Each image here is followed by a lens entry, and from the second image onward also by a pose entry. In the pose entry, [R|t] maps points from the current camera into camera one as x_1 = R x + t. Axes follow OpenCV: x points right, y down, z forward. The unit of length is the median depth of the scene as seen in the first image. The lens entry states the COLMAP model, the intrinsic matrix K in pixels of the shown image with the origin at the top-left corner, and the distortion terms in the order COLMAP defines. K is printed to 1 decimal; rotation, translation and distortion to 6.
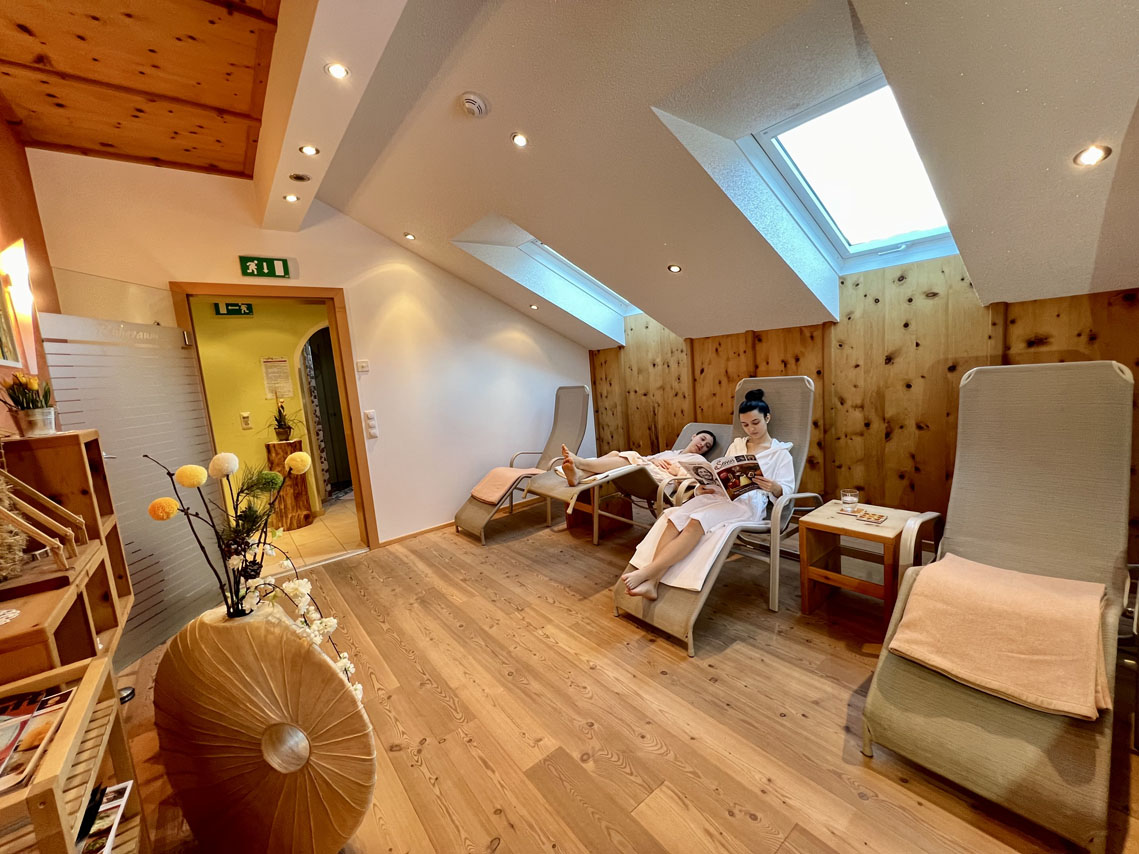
lens RADIAL K [[457.4, 0, 567.9], [0, 457.4, 423.9], [0, 0, 1]] dist [-0.003686, 0.000654]
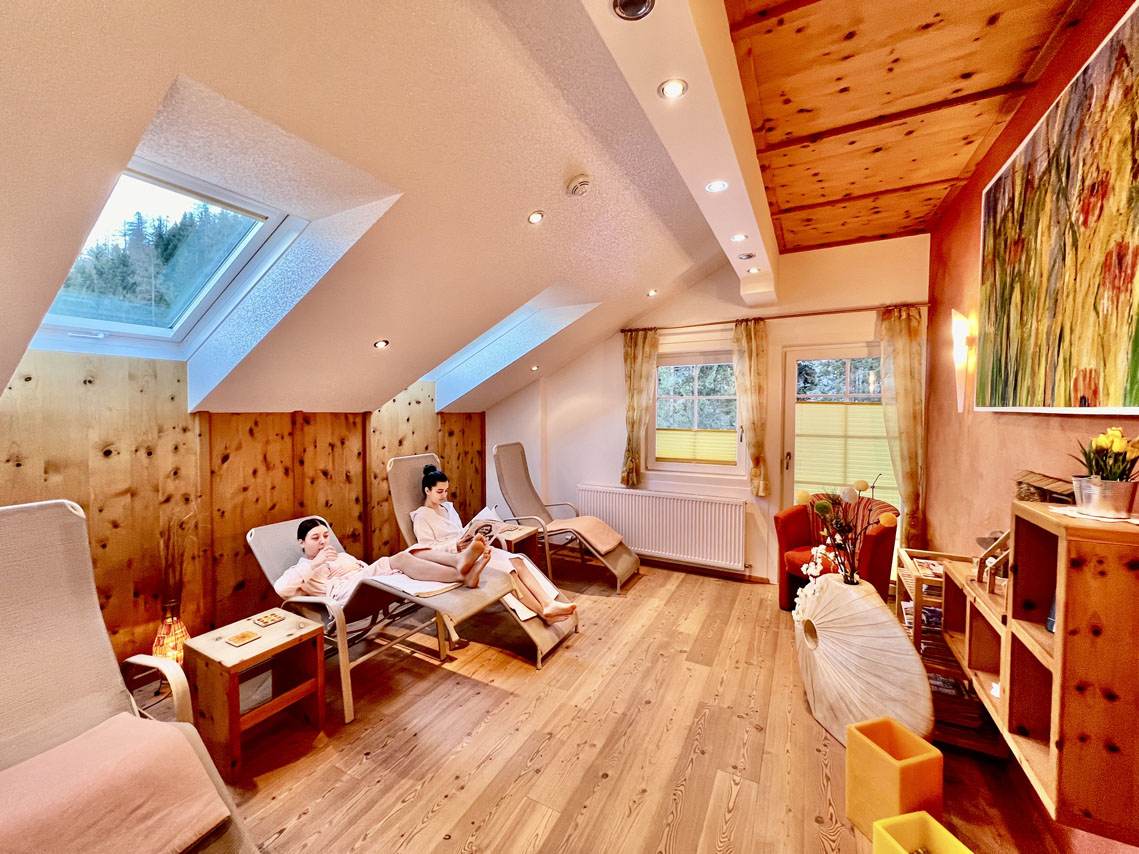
lens RADIAL K [[457.4, 0, 567.8], [0, 457.4, 424.3], [0, 0, 1]] dist [-0.003686, 0.000654]
pose [[-0.408853, 0.051501, 0.911146, -0.856367], [0.144792, 0.989421, 0.009046, -0.143565], [-0.901041, 0.135625, -0.411985, 1.182212]]
